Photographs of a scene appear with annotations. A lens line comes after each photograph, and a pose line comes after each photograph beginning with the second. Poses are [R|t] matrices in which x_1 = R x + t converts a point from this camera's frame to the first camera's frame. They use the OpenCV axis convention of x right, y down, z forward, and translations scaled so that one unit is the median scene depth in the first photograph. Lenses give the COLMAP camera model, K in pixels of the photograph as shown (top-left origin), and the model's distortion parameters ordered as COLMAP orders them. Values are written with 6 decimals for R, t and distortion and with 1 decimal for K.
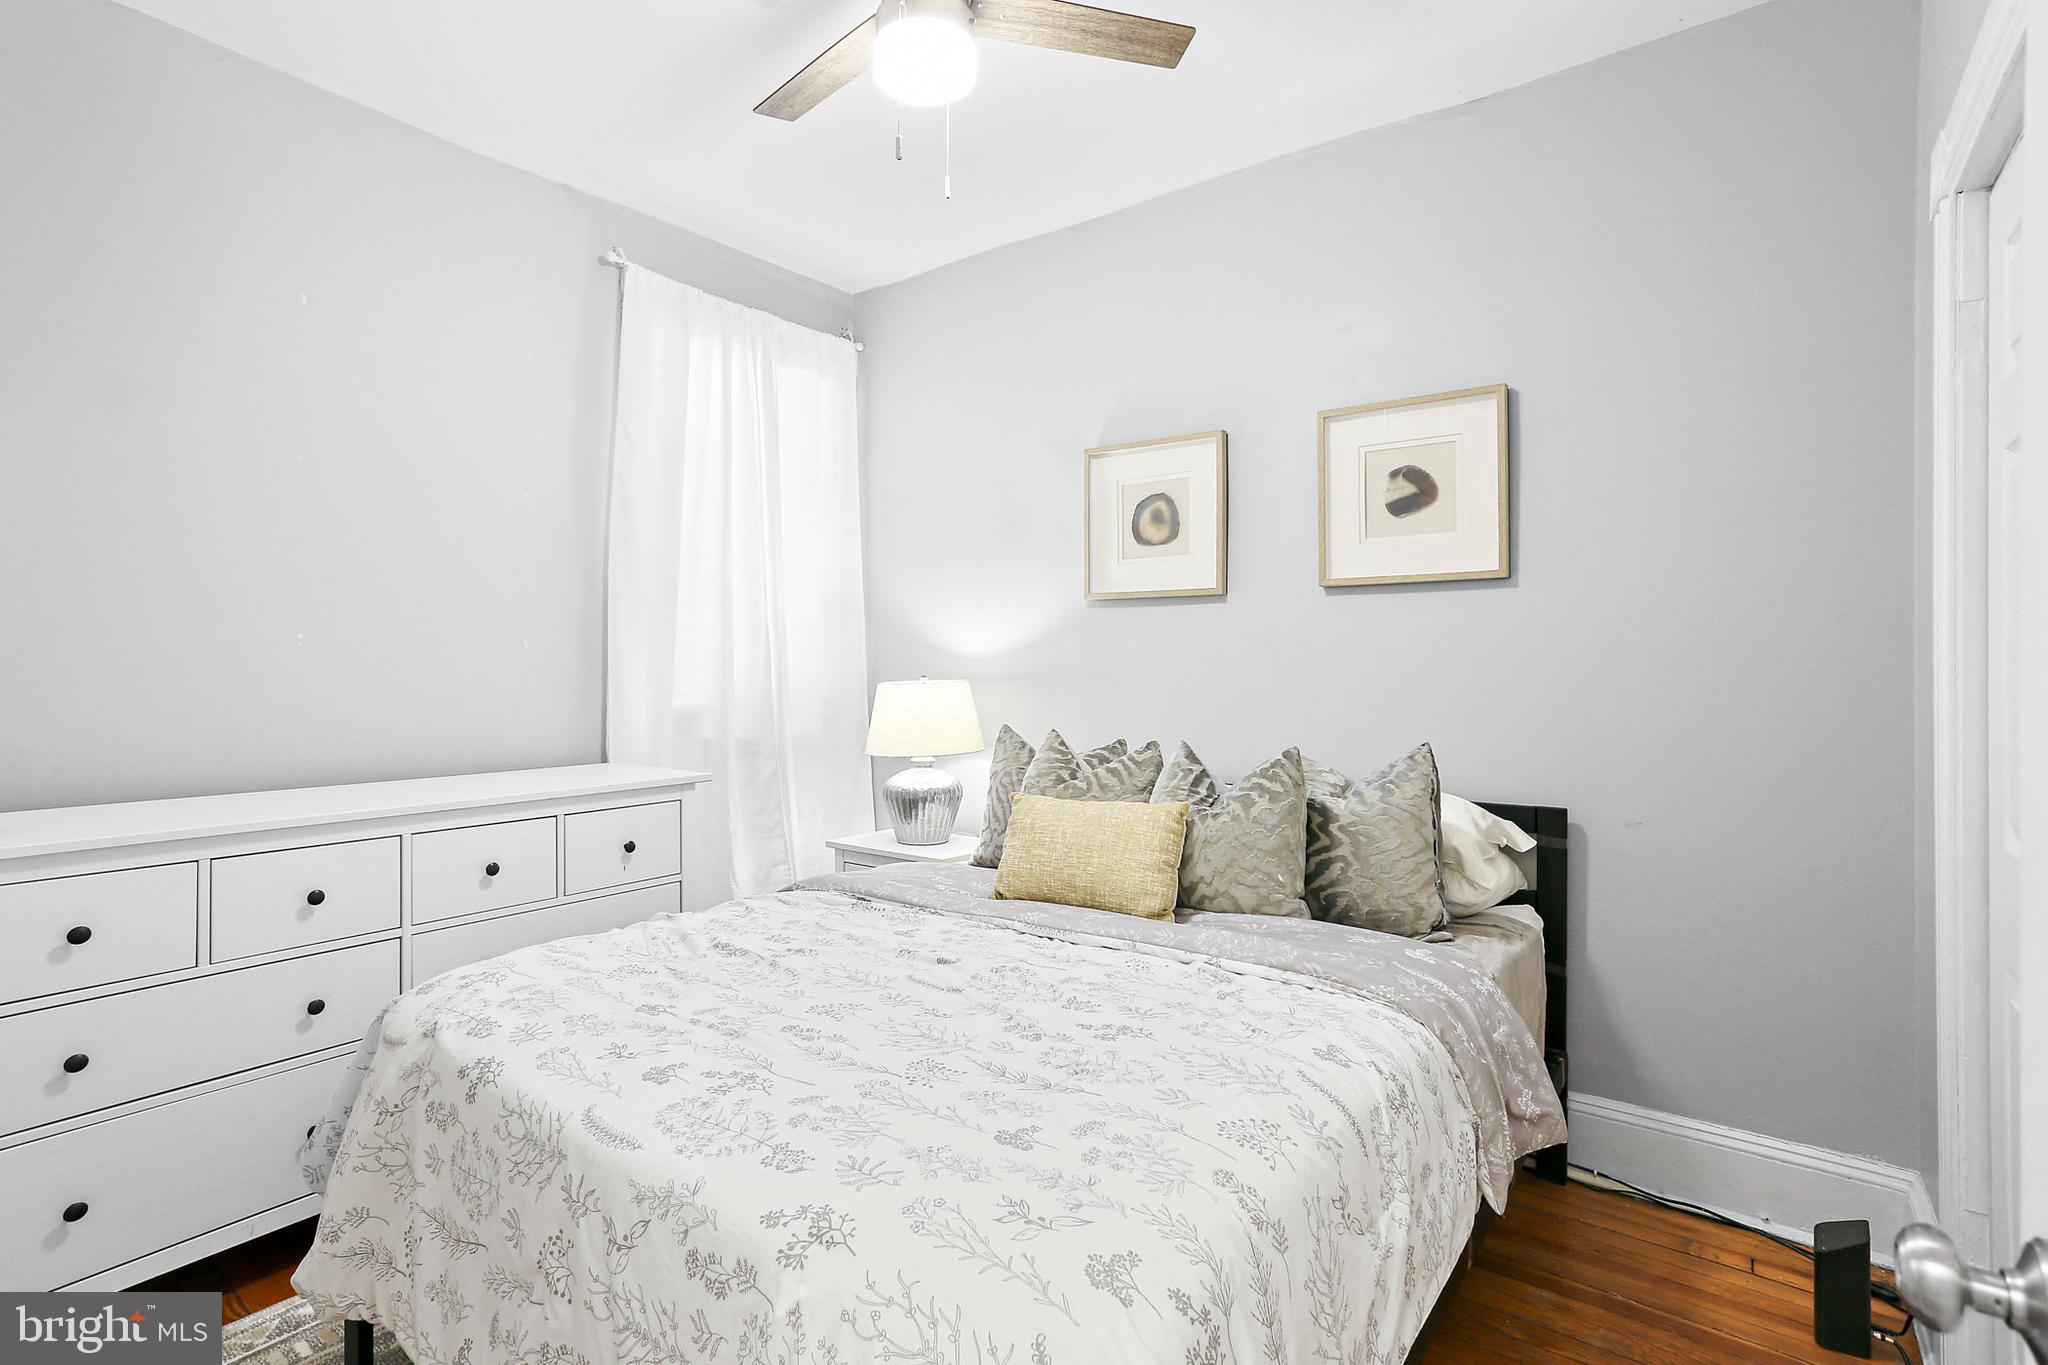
lens RADIAL K [[1026.9, 0, 1024.0], [0, 1026.9, 682.5], [0, 0, 1]] dist [-0.003178, 0.042626]
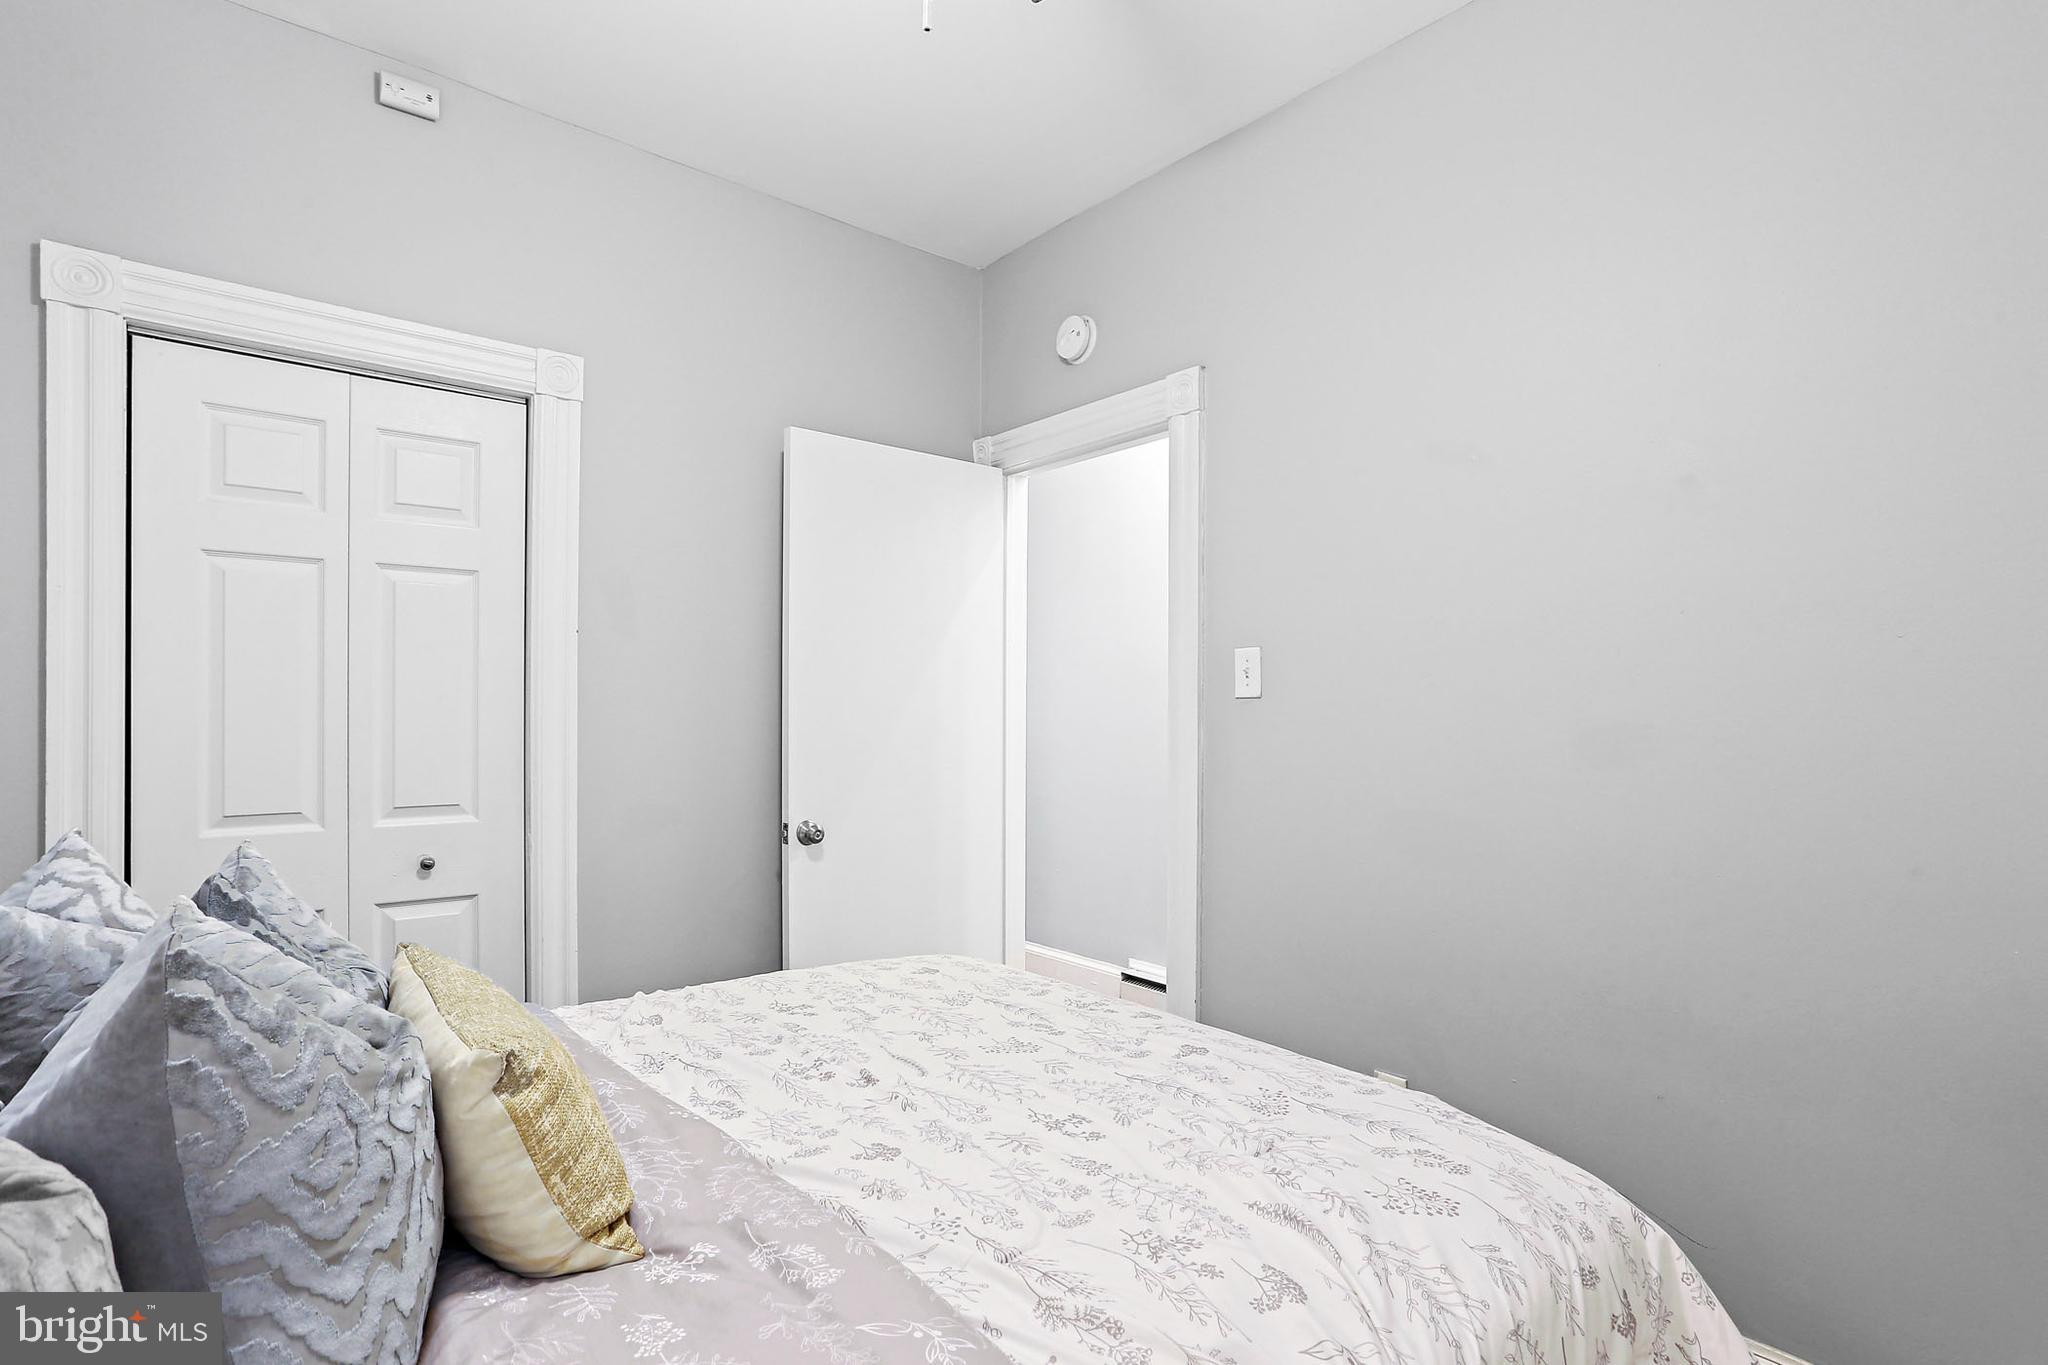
lens RADIAL K [[1026.9, 0, 1024.0], [0, 1026.9, 682.5], [0, 0, 1]] dist [-0.003178, 0.042626]
pose [[-0.974865, 0.005559, 0.222728, -0.445712], [0.004703, 0.999979, -0.004374, -0.041444], [-0.222748, -0.003216, -0.974871, 2.102319]]
